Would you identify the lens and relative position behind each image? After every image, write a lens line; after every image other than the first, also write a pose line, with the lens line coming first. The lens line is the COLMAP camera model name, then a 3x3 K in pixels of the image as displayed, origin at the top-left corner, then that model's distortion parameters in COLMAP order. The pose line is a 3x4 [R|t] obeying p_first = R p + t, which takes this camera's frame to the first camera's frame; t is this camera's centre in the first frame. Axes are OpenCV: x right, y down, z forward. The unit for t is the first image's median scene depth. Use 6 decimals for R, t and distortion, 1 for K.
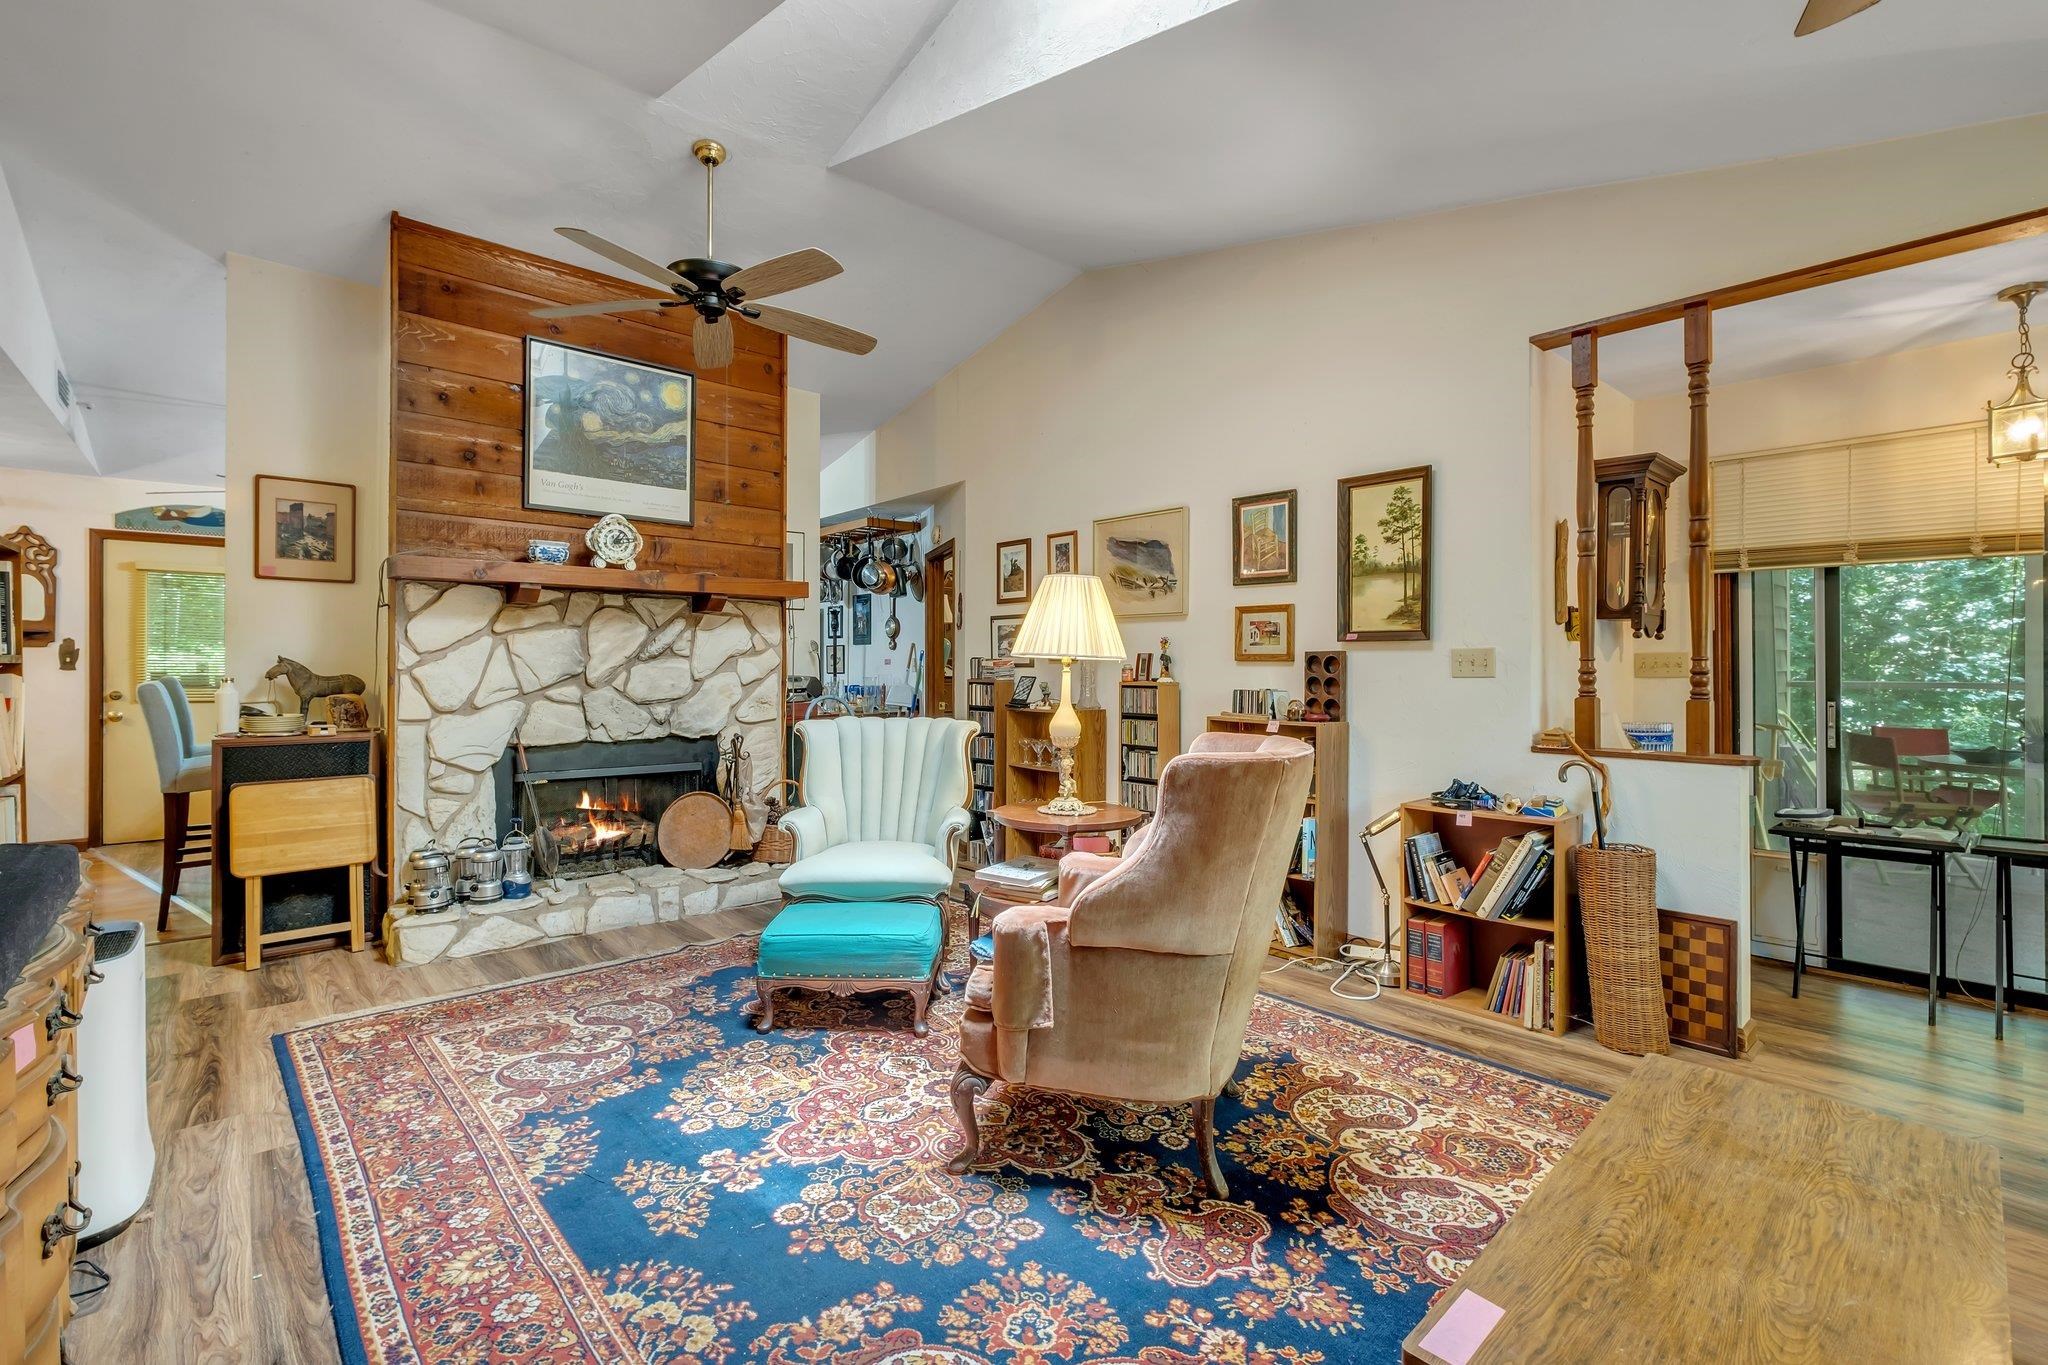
lens RADIAL K [[892.1, 0, 1023.6], [0, 892.1, 670.4], [0, 0, 1]] dist [-0.005273, 0.001003]
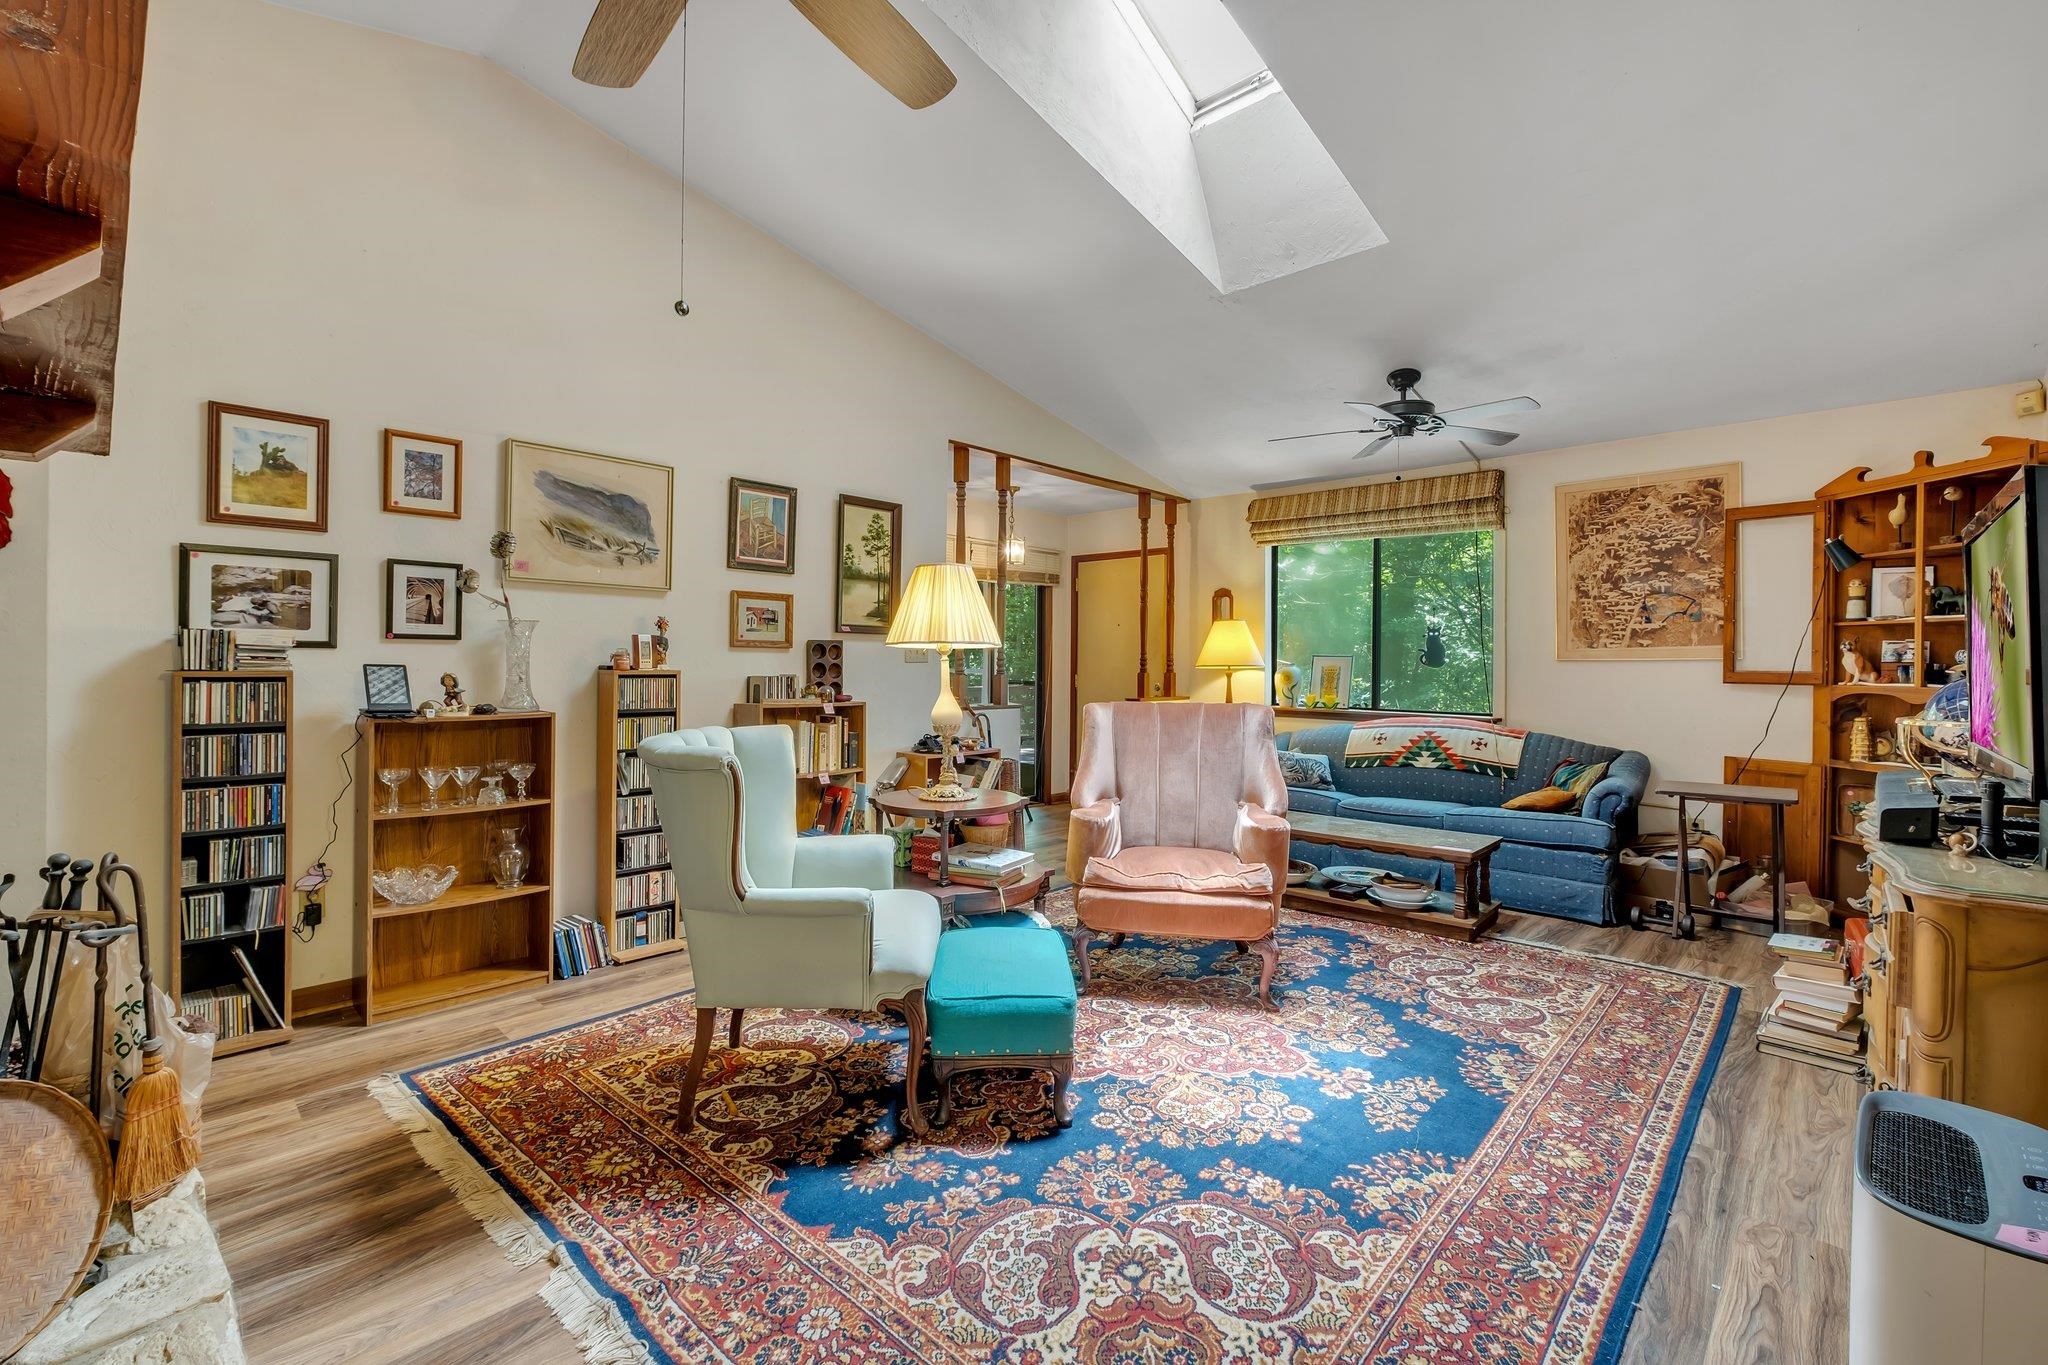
lens RADIAL K [[892.1, 0, 1006.1], [0, 892.1, 661.3], [0, 0, 1]] dist [-0.005273, 0.001003]
pose [[-0.071624, -0.006191, 0.997413, -1.158842], [-0.007413, 0.999956, 0.005674, -0.003652], [-0.997404, -0.006988, -0.071666, 1.209213]]
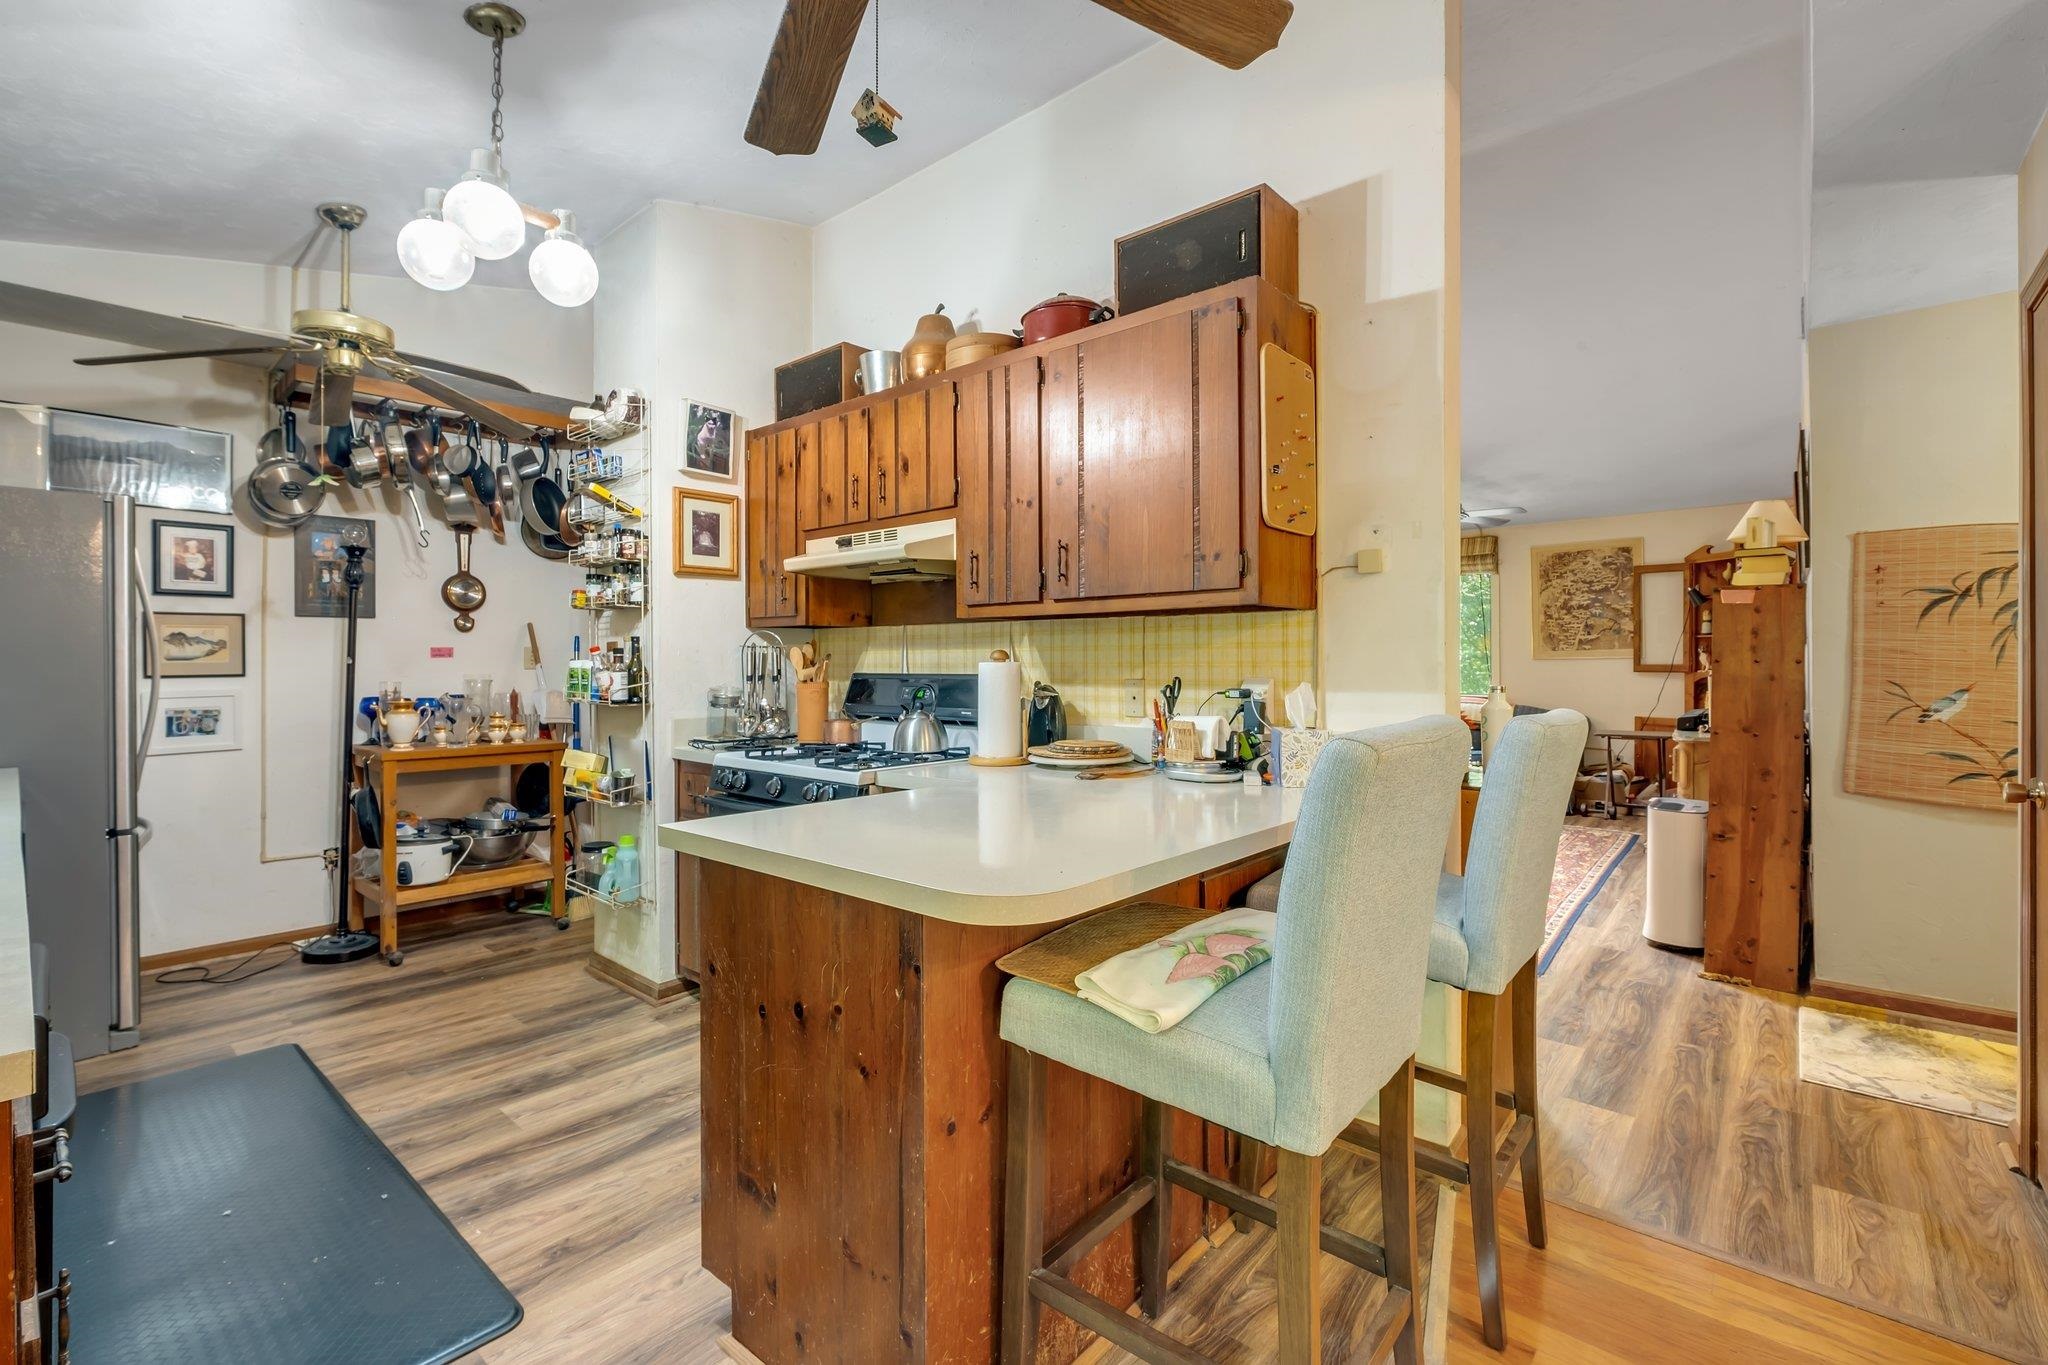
lens RADIAL K [[892.1, 0, 999.8], [0, 892.1, 660.7], [0, 0, 1]] dist [-0.005273, 0.001003]
pose [[-0.114230, -0.006080, 0.993436, -1.965150], [0.000742, 0.999980, 0.006206, -0.014419], [-0.993454, 0.001446, -0.114223, 1.892960]]
